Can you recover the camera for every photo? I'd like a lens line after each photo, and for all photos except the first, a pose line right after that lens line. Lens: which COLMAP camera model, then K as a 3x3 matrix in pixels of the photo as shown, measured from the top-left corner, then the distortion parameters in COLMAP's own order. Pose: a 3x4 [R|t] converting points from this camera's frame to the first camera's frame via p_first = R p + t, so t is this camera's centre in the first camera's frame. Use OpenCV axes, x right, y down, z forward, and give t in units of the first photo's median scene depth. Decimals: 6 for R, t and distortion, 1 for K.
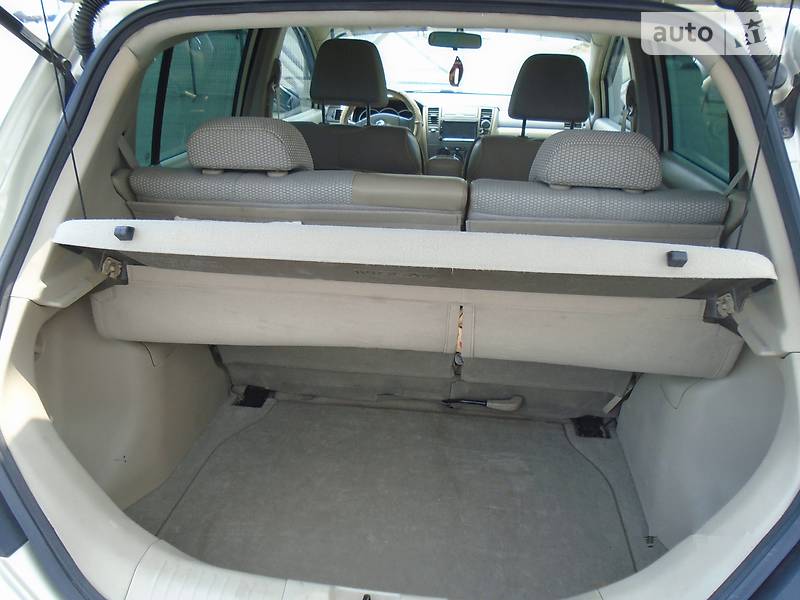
lens RADIAL K [[609.8, 0, 382.5], [0, 609.8, 303.9], [0, 0, 1]] dist [-0.028251, 0.018304]
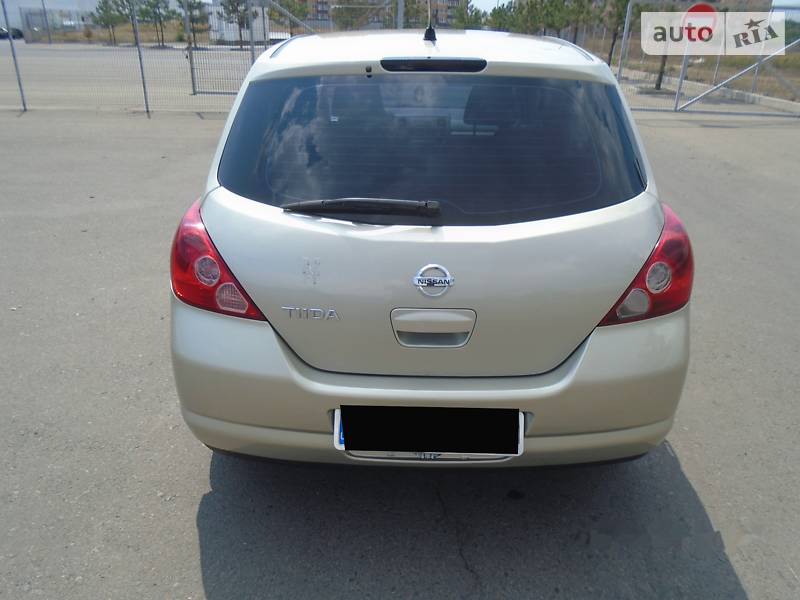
lens RADIAL K [[609.8, 0, 402.0], [0, 609.8, 296.8], [0, 0, 1]] dist [-0.028251, 0.018304]
pose [[0.990333, -0.051237, 0.128903, -0.161455], [0.054651, 0.998239, -0.023085, 0.147137], [-0.127493, 0.029907, 0.991389, -0.461295]]
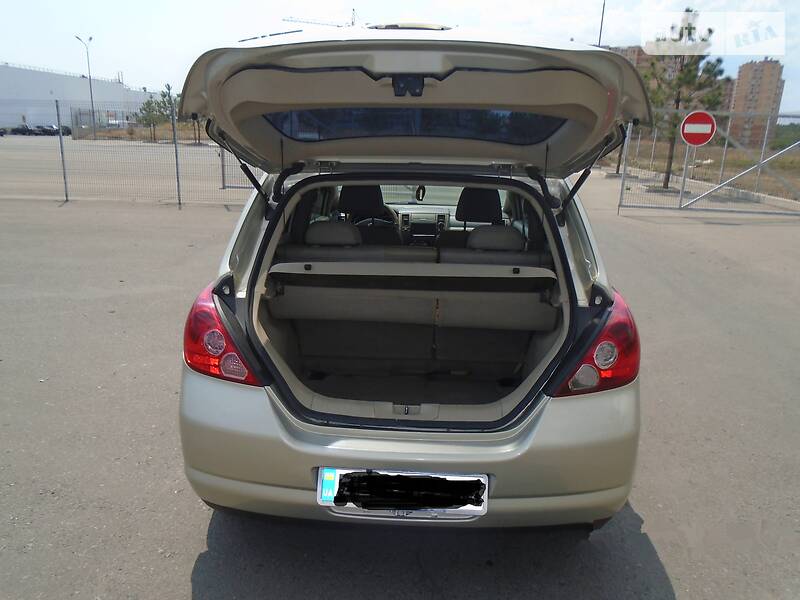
lens RADIAL K [[609.8, 0, 399.2], [0, 609.8, 297.8], [0, 0, 1]] dist [-0.028251, 0.018304]
pose [[0.995135, -0.016055, 0.097206, -0.114454], [0.032401, 0.985083, -0.169001, 0.182925], [-0.093042, 0.171328, 0.980811, -0.597964]]
